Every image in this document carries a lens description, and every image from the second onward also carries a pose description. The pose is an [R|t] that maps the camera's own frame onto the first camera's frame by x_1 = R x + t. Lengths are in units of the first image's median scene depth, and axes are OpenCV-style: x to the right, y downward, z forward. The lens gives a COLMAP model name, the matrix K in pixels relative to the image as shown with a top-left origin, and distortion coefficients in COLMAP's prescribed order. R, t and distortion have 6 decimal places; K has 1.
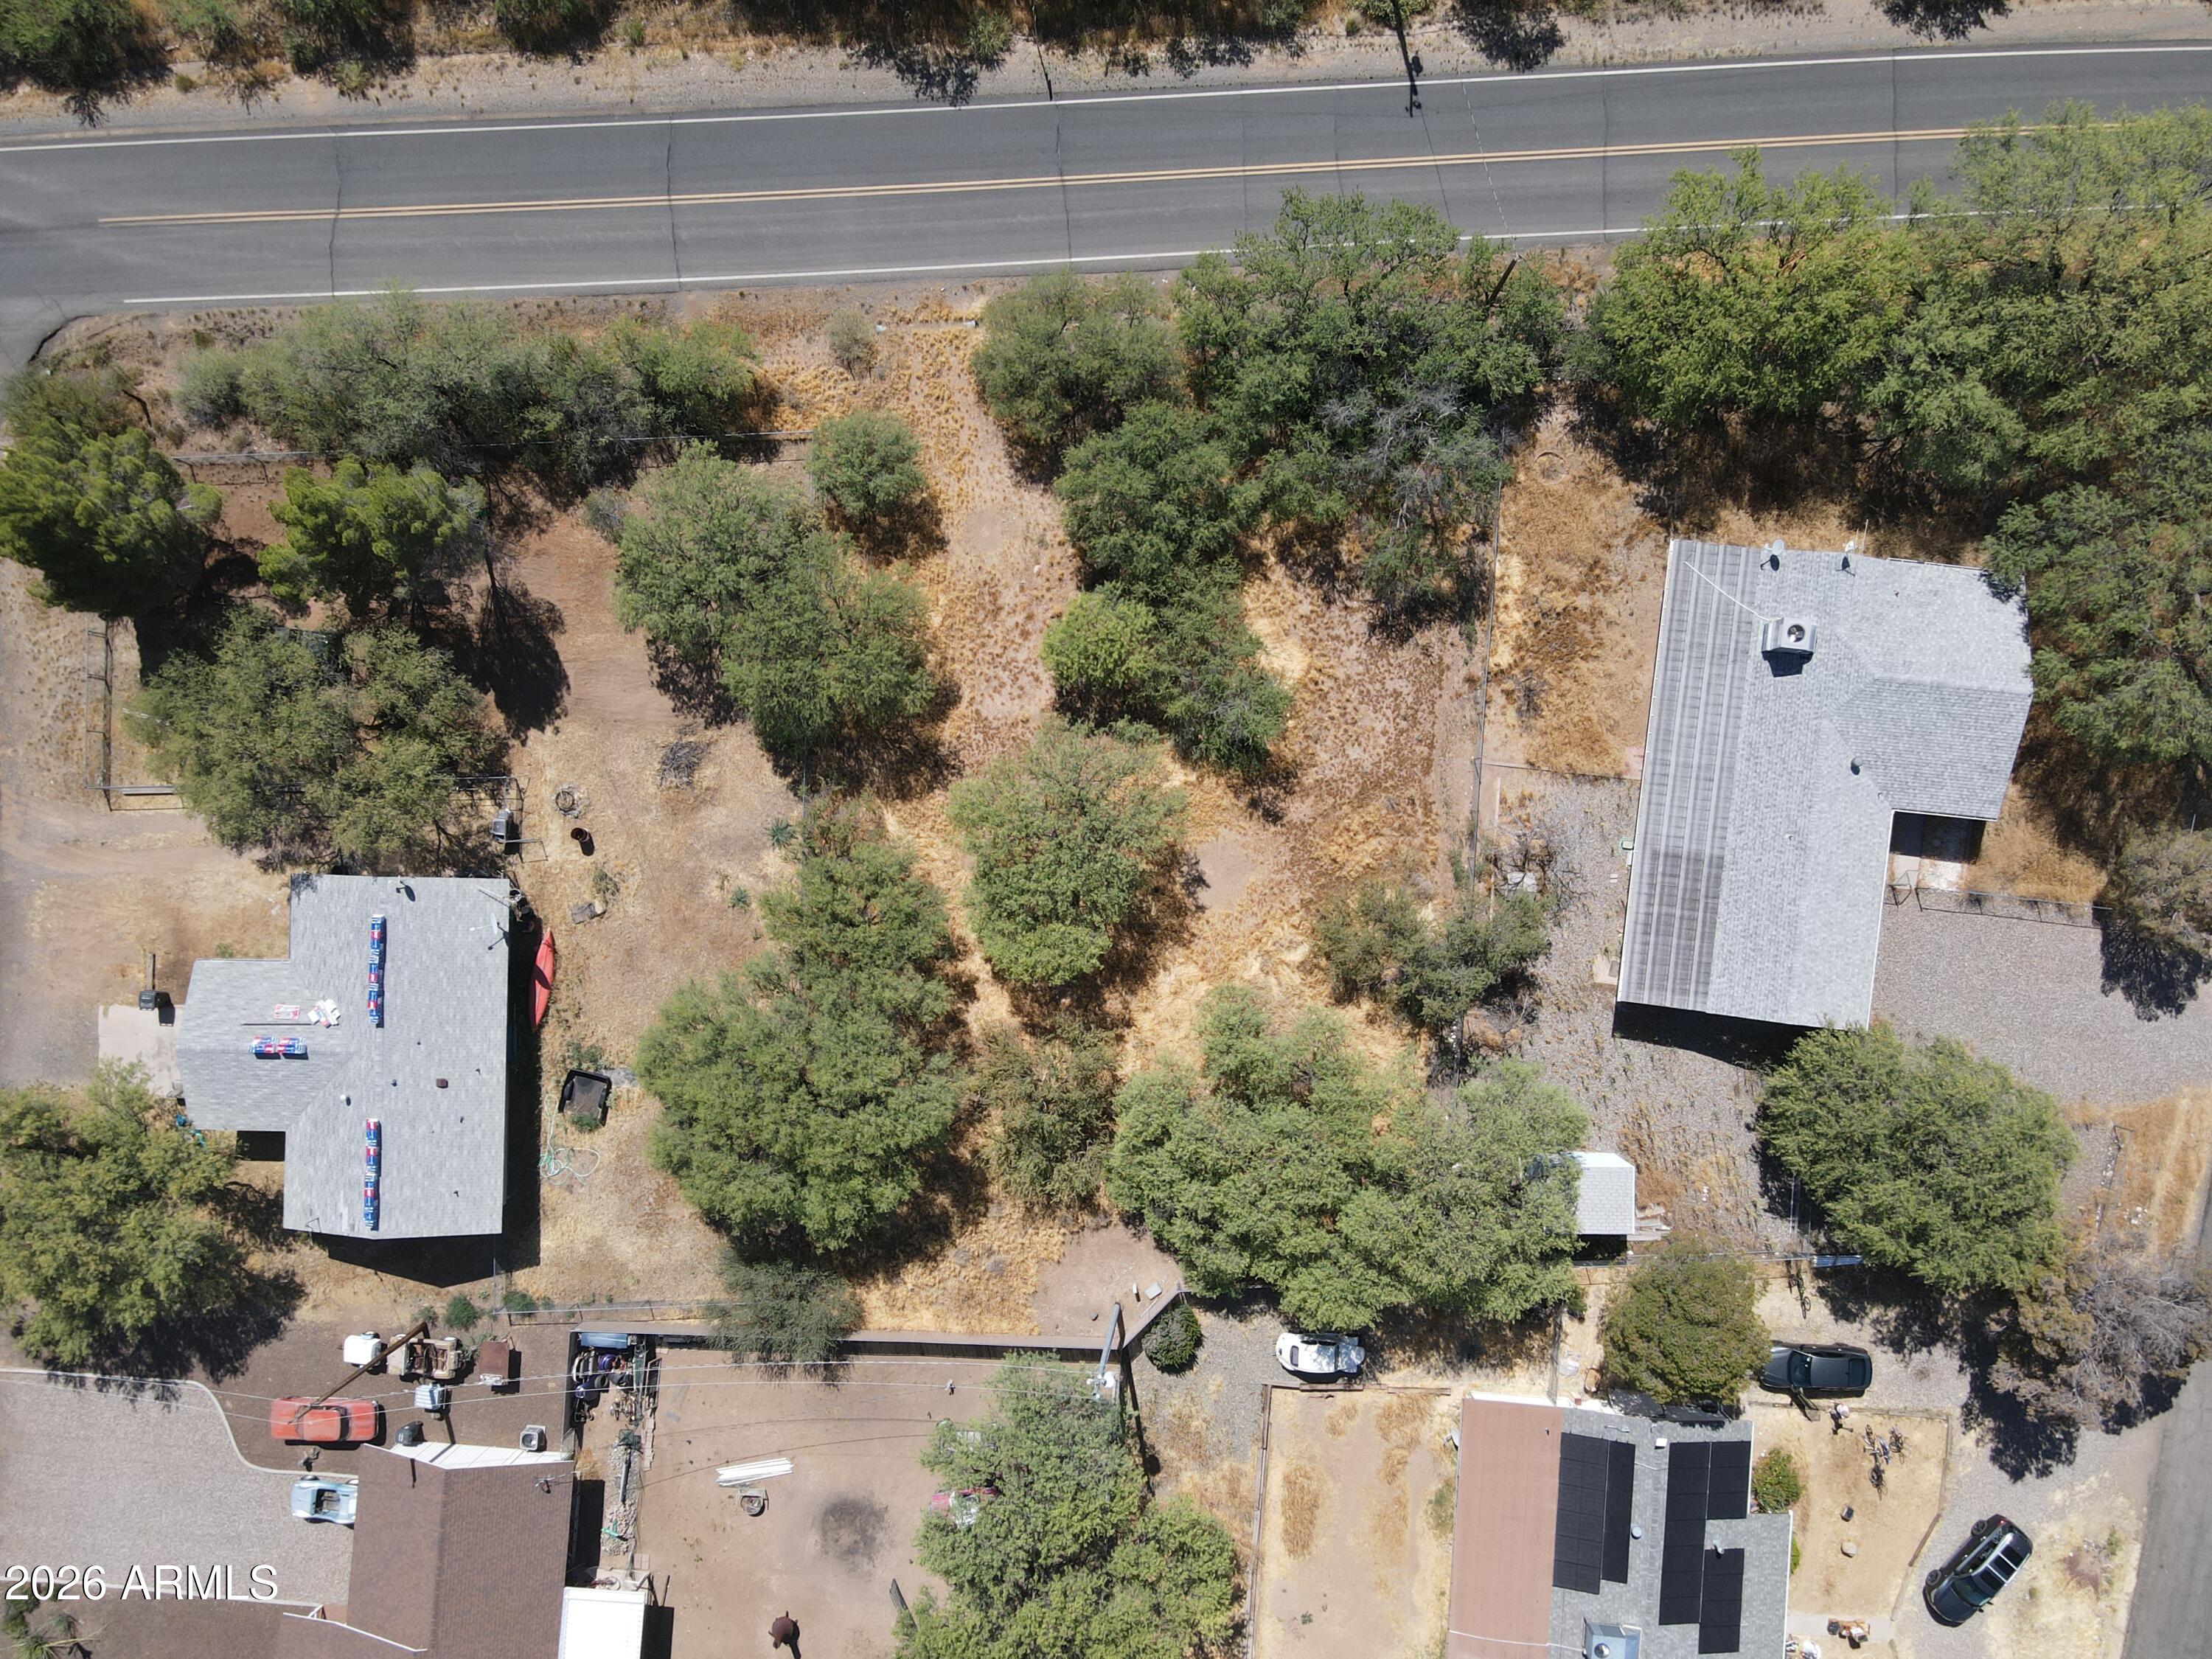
lens RADIAL K [[1590.6, 0, 1084.5], [0, 1590.6, 873.7], [0, 0, 1]] dist [0.005555, 0.013982]
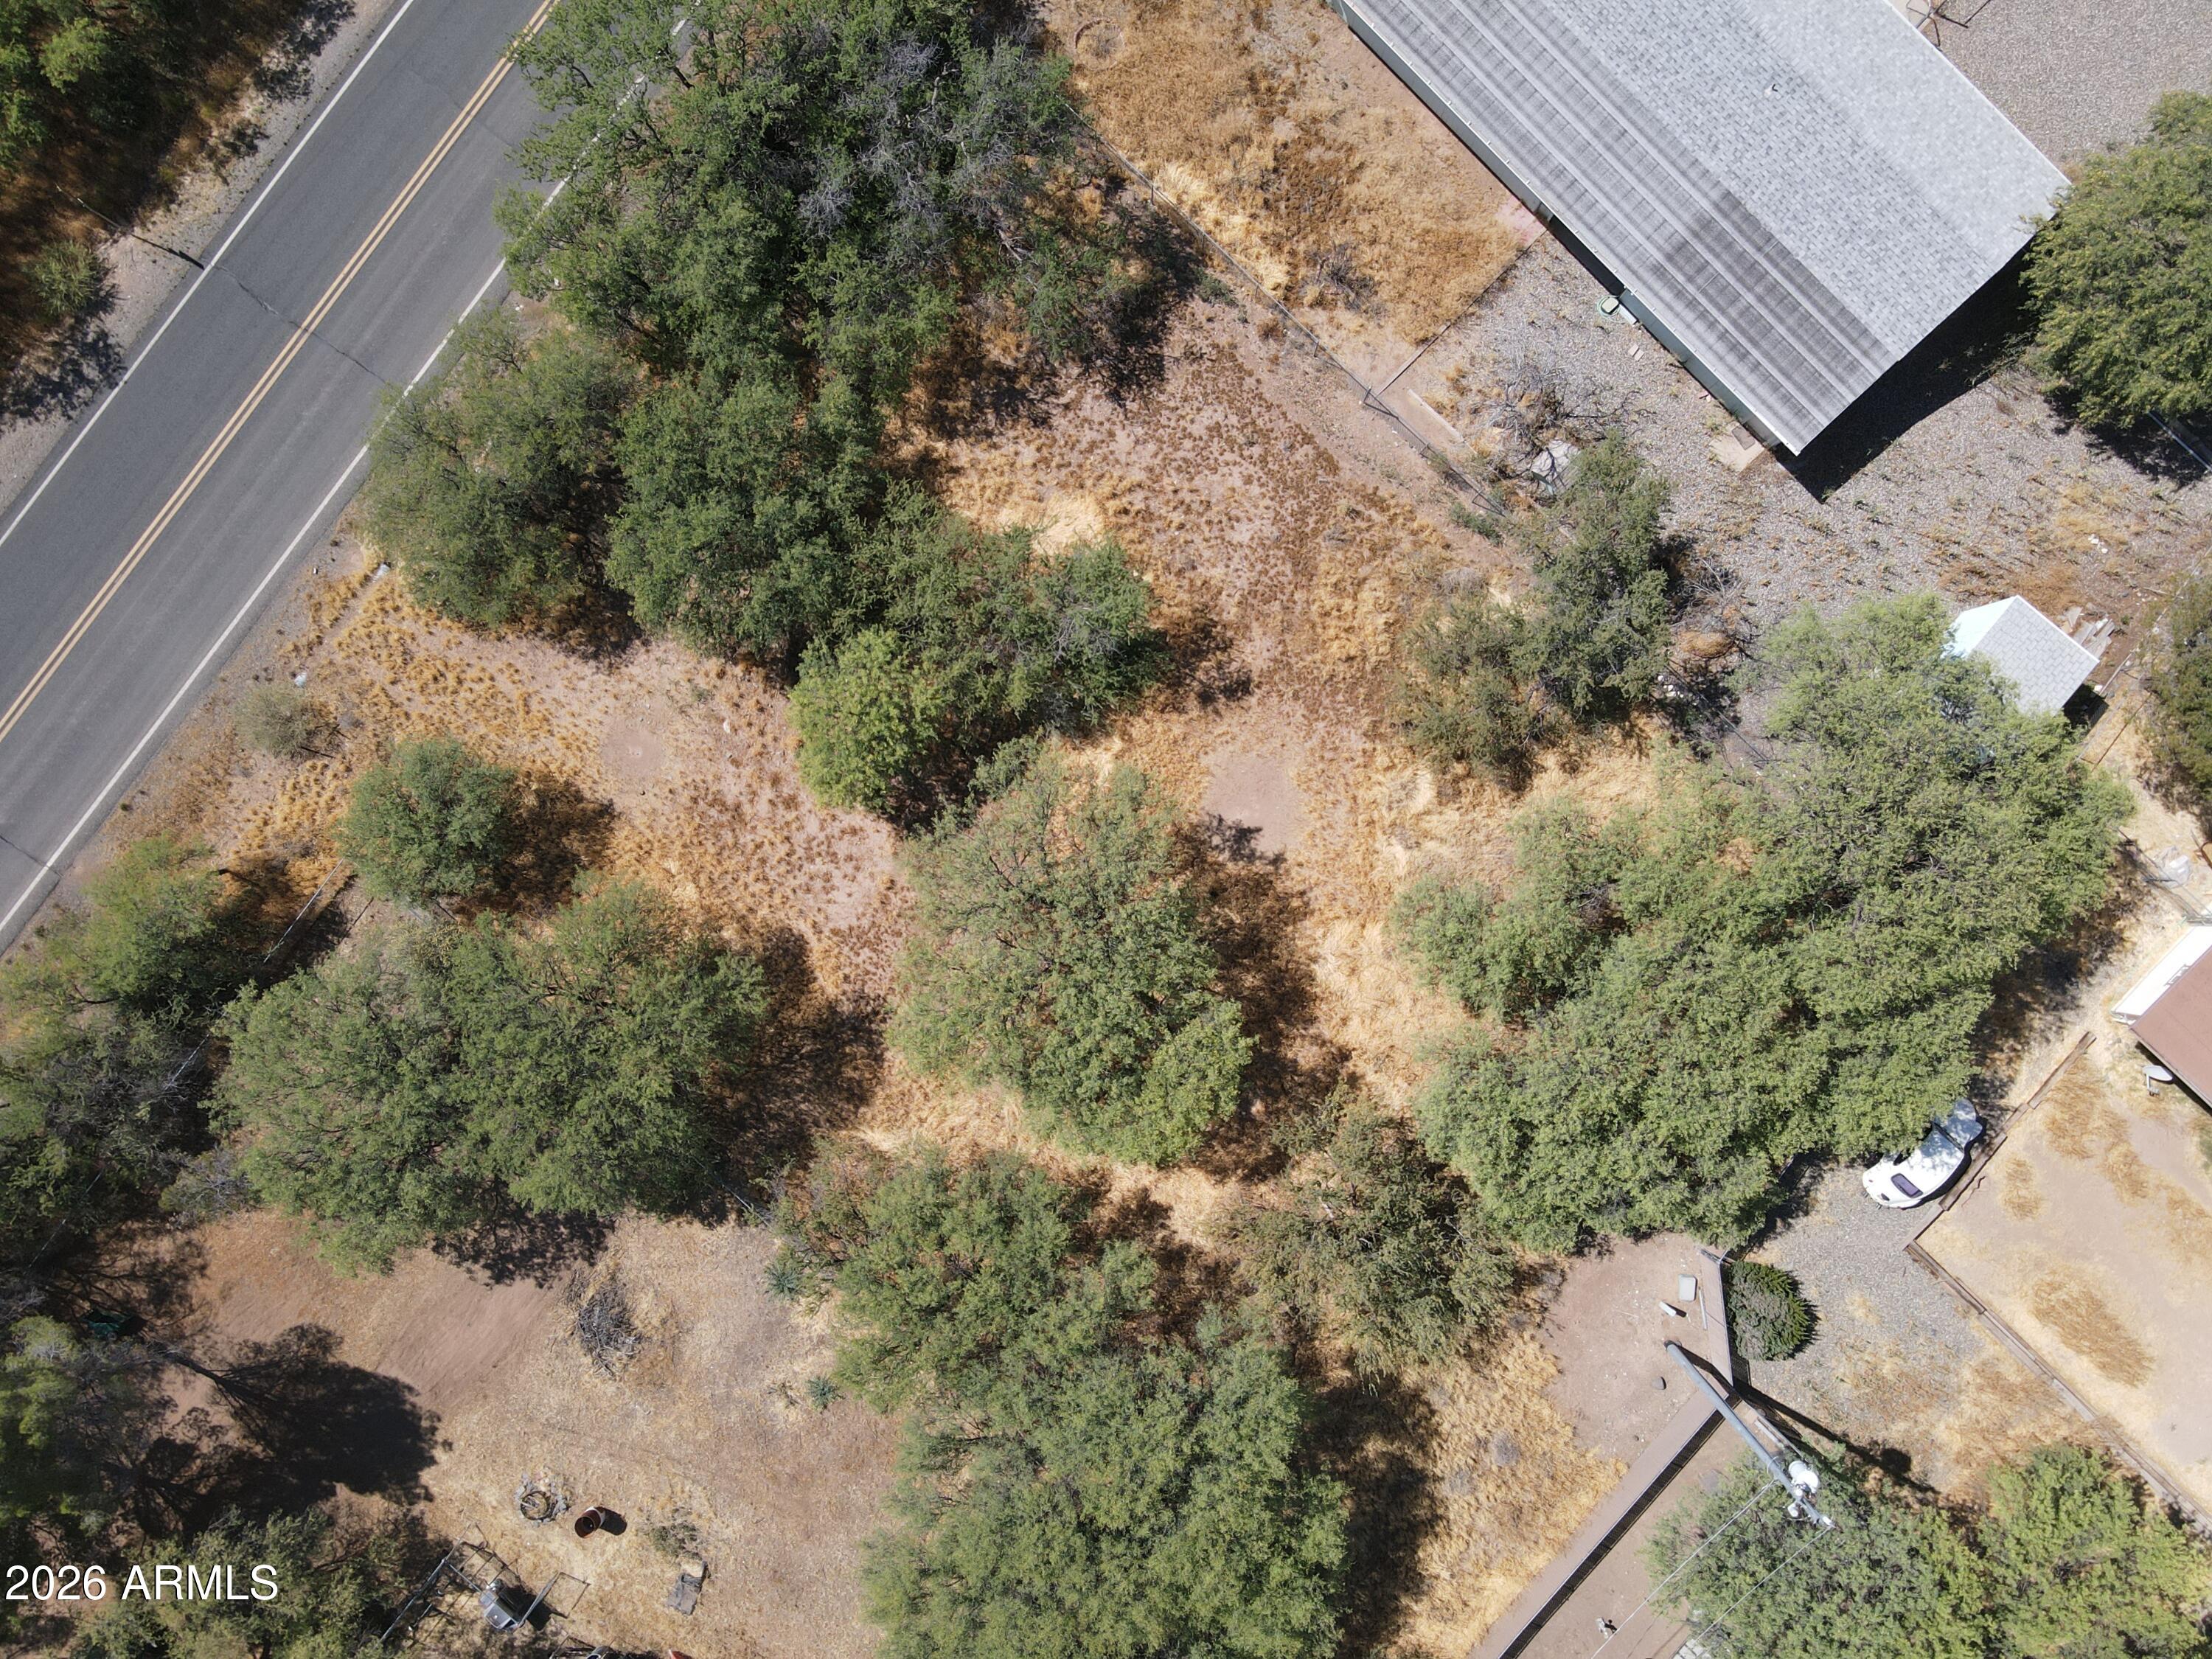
lens RADIAL K [[1590.6, 0, 1111.1], [0, 1590.6, 866.8], [0, 0, 1]] dist [0.005555, 0.013982]
pose [[0.635016, -0.772054, 0.026215, 0.009579], [0.772441, 0.634191, -0.033704, -0.007703], [0.009396, 0.041652, 0.999088, 0.340642]]
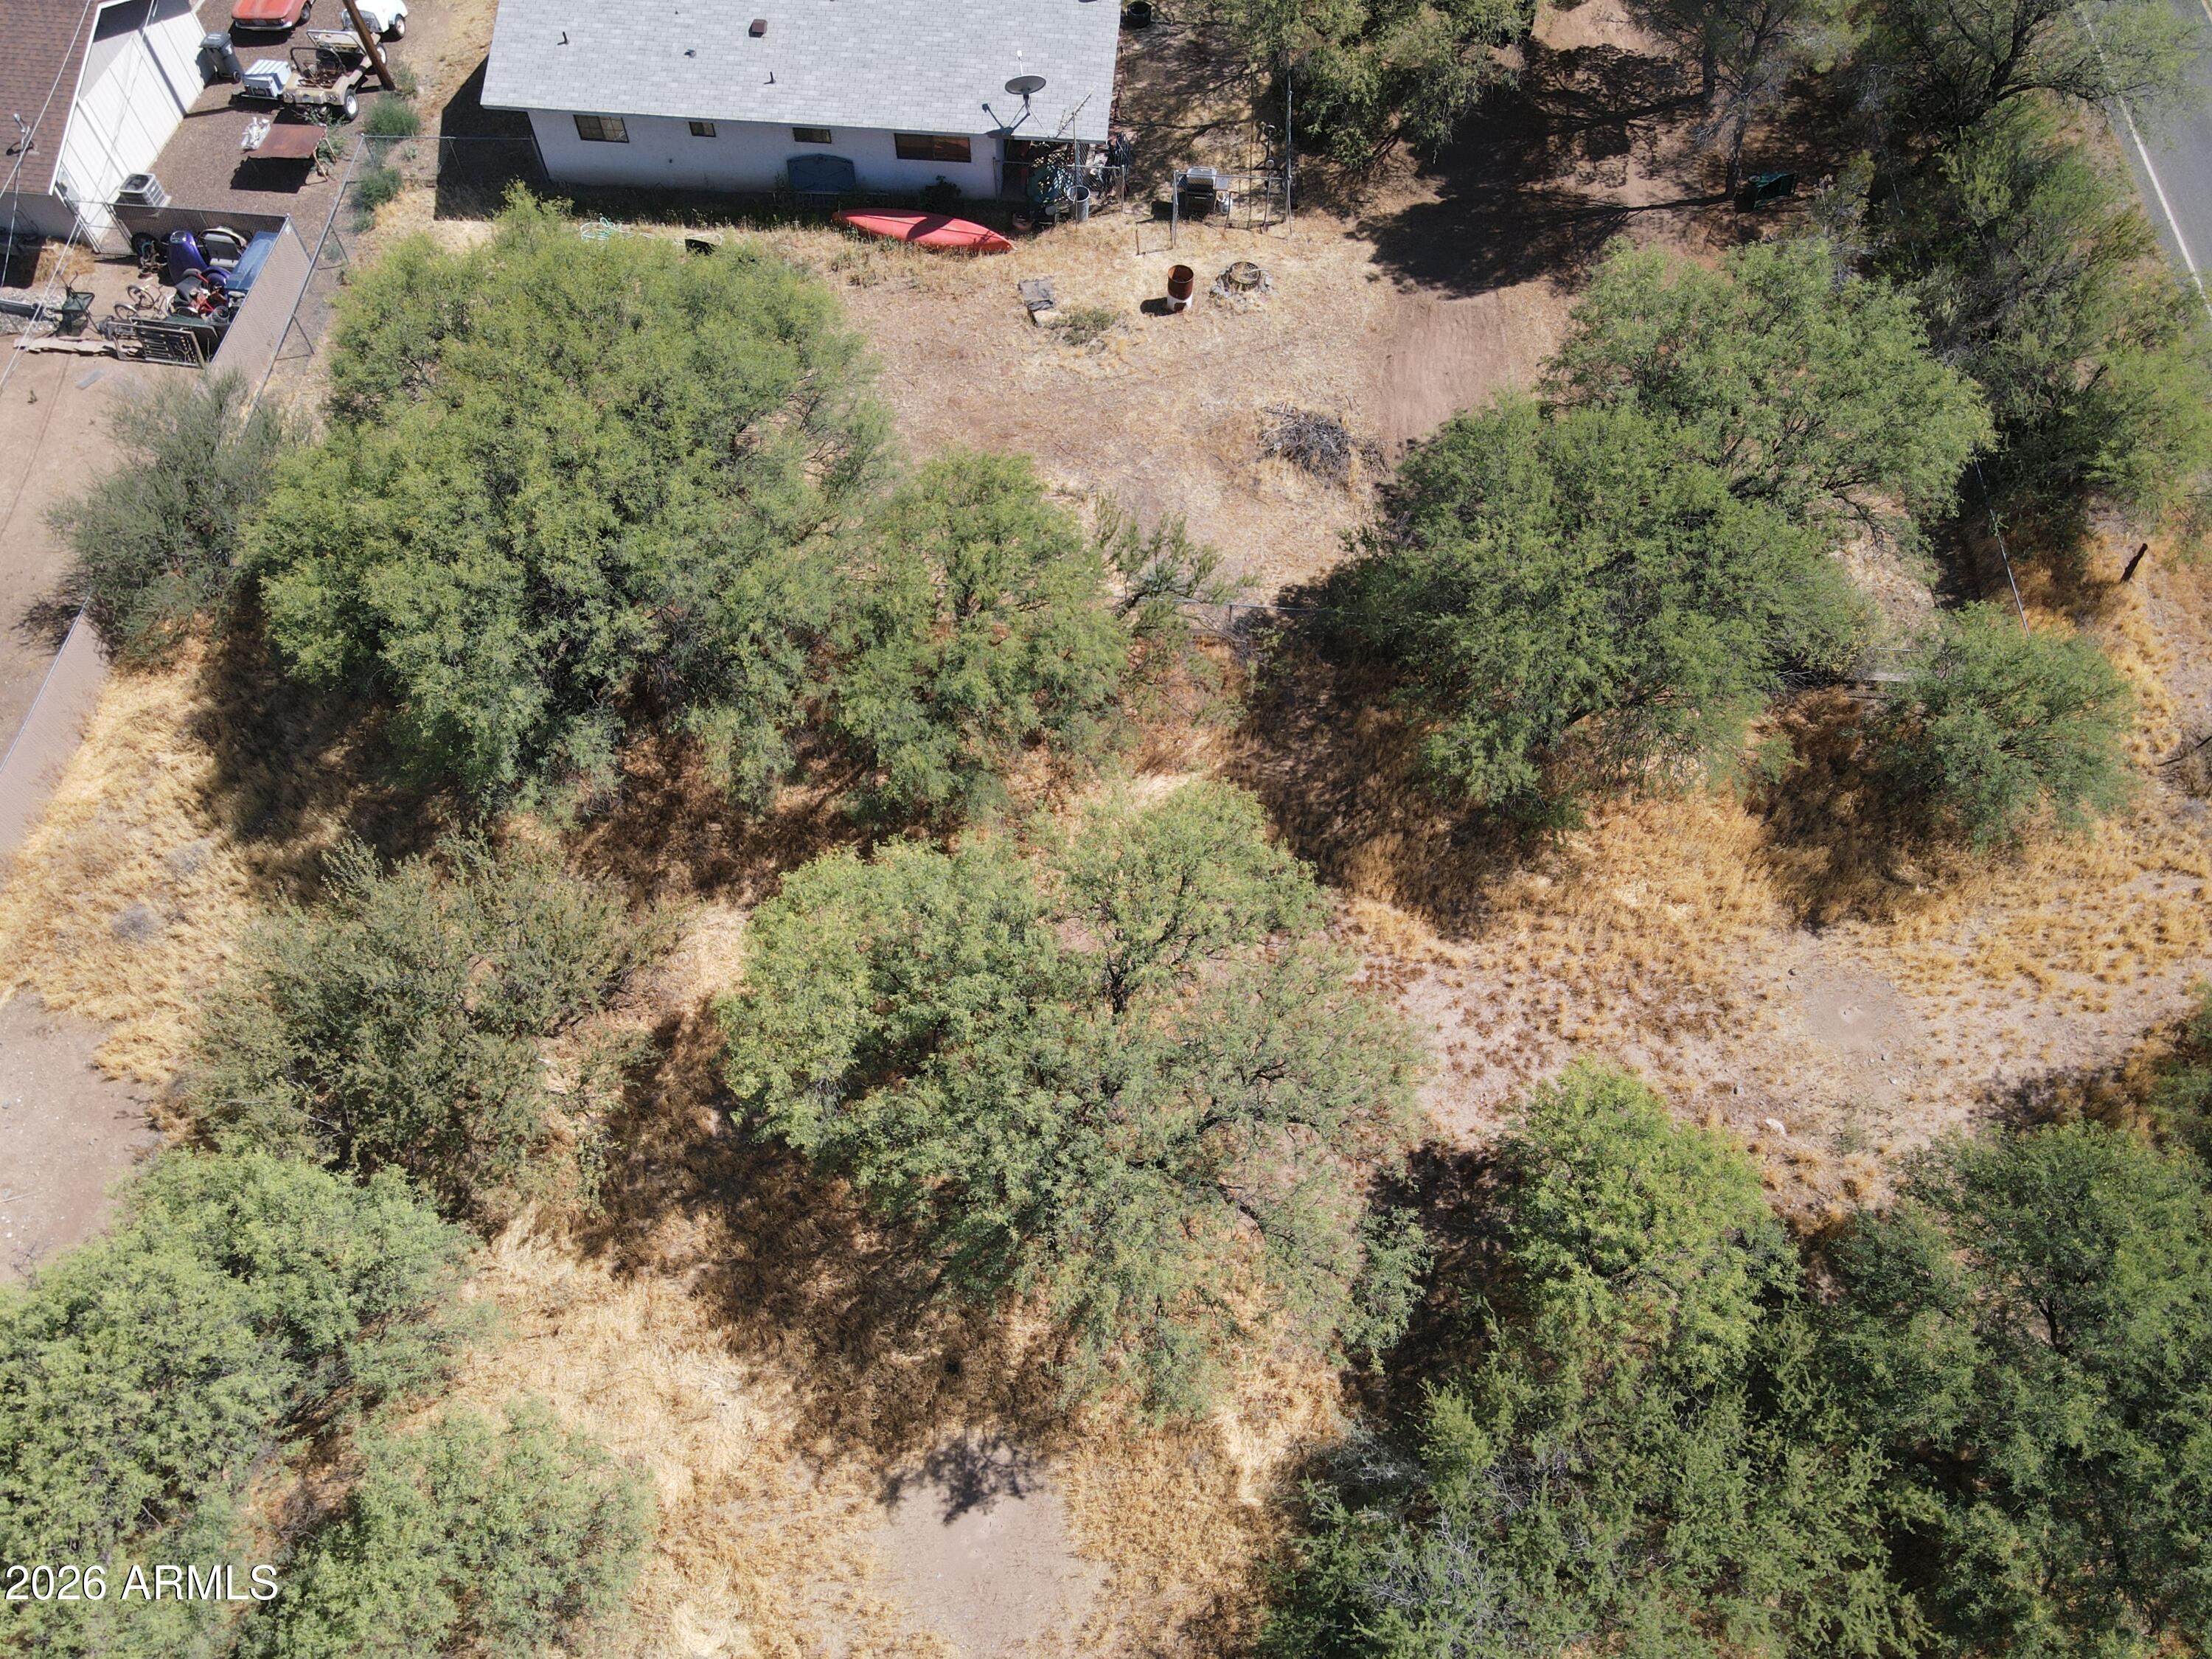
lens RADIAL K [[1590.6, 0, 1102.8], [0, 1590.6, 872.8], [0, 0, 1]] dist [0.005555, 0.013982]
pose [[-0.075964, 0.884794, -0.459749, 0.113512], [-0.997078, -0.063680, 0.042193, -0.033922], [0.008056, 0.461611, 0.887046, 0.614844]]
